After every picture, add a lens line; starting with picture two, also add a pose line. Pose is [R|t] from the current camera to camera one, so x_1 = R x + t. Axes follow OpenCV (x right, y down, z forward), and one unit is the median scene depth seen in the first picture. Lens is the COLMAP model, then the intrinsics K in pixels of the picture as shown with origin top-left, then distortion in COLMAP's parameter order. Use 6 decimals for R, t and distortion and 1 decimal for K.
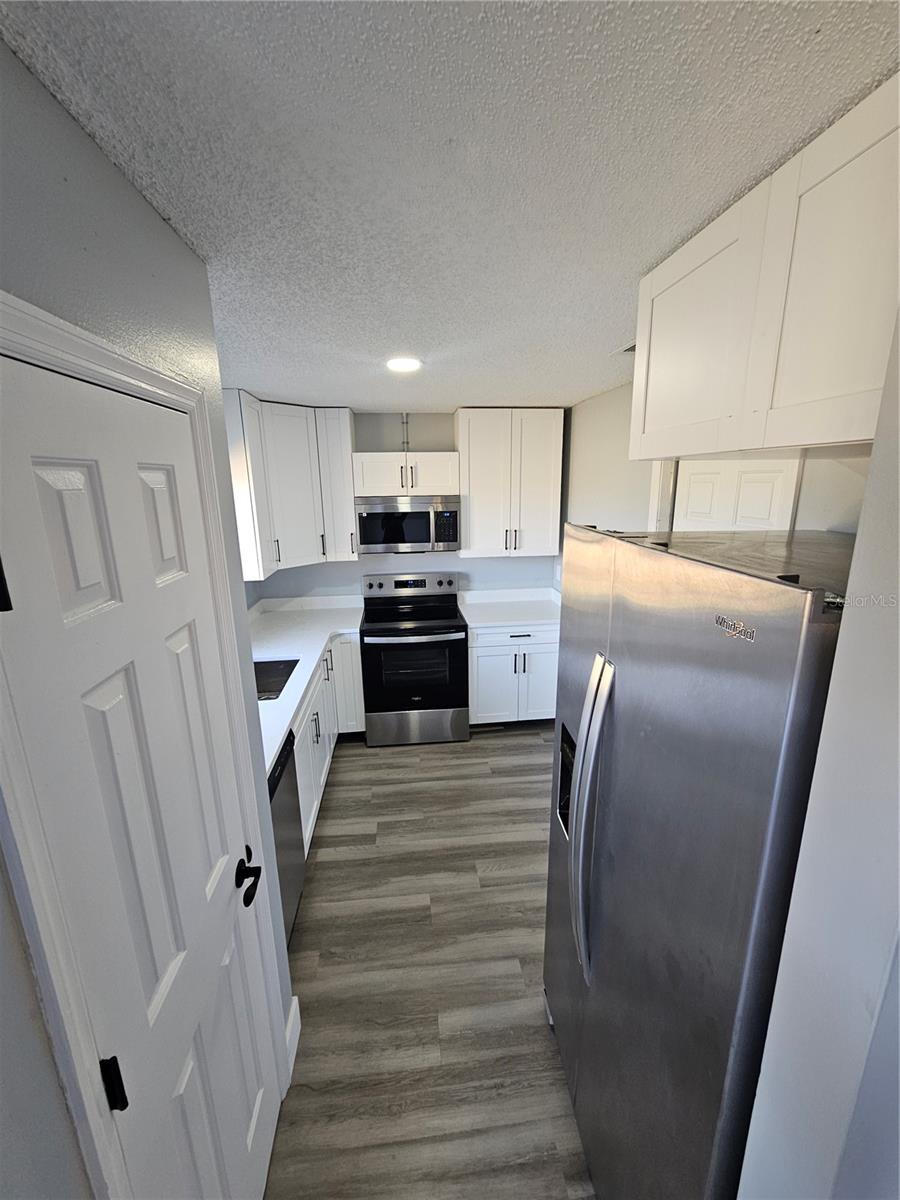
lens RADIAL K [[491.2, 0, 453.3], [0, 491.2, 602.2], [0, 0, 1]] dist [0.001185, 0.000359]
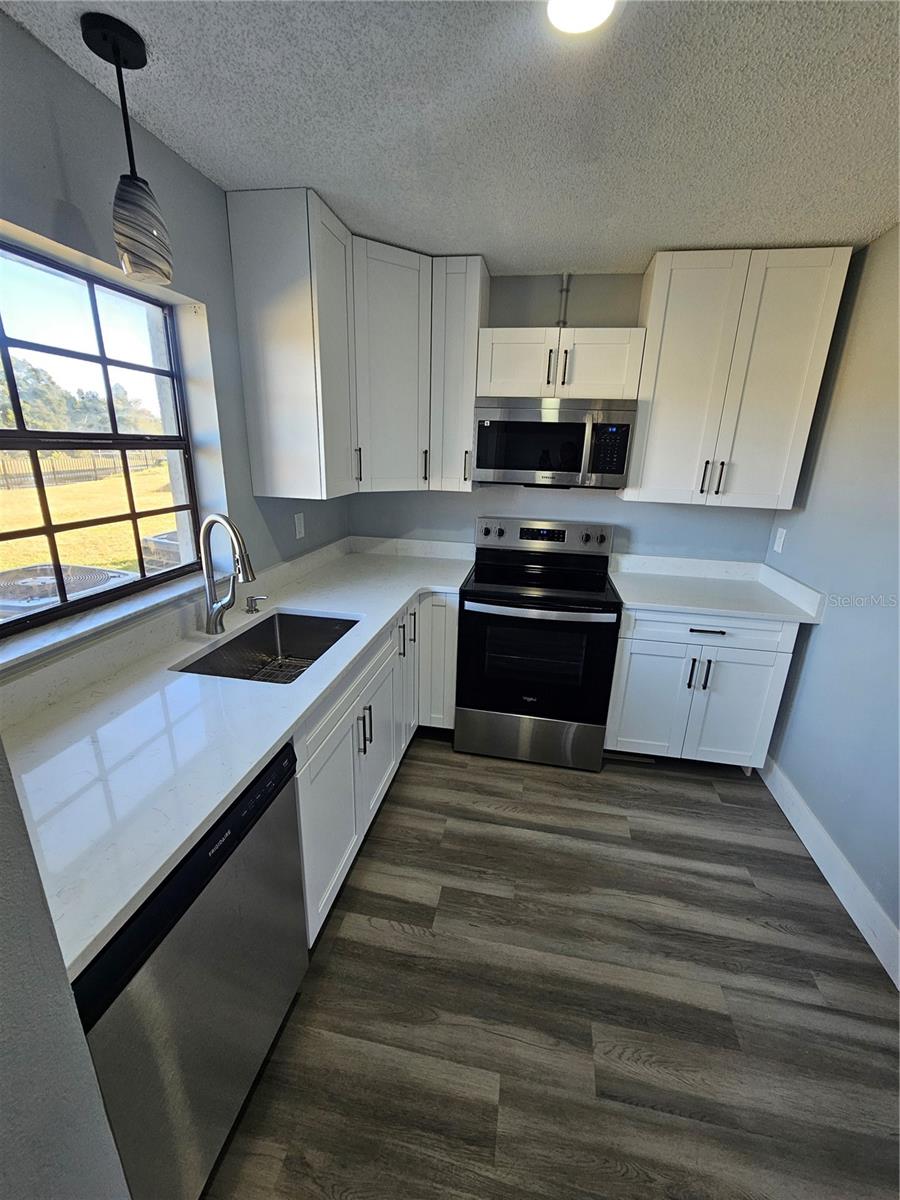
lens RADIAL K [[495.8, 0, 454.9], [0, 495.8, 596.3], [0, 0, 1]] dist [0.000639, 0.000267]
pose [[0.957604, 0.127999, -0.258090, -0.015317], [-0.114097, 0.991126, 0.068206, 0.018081], [0.264530, -0.035867, 0.963710, 0.317130]]
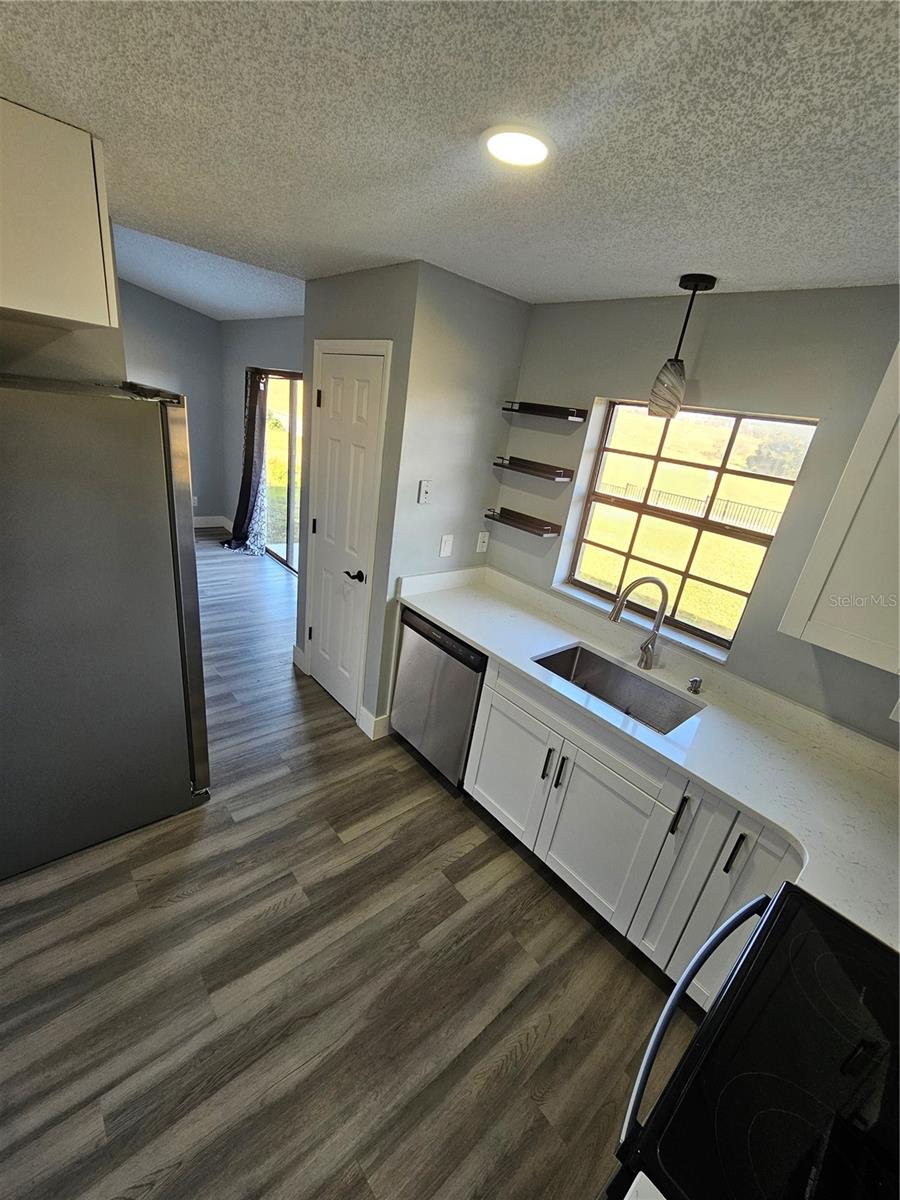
lens RADIAL K [[491.2, 0, 453.3], [0, 491.2, 602.2], [0, 0, 1]] dist [0.001185, 0.000359]
pose [[-0.810404, 0.112716, -0.574926, 0.183658], [-0.265827, 0.803748, 0.532283, -0.227087], [0.522093, 0.584195, -0.621398, 0.966324]]
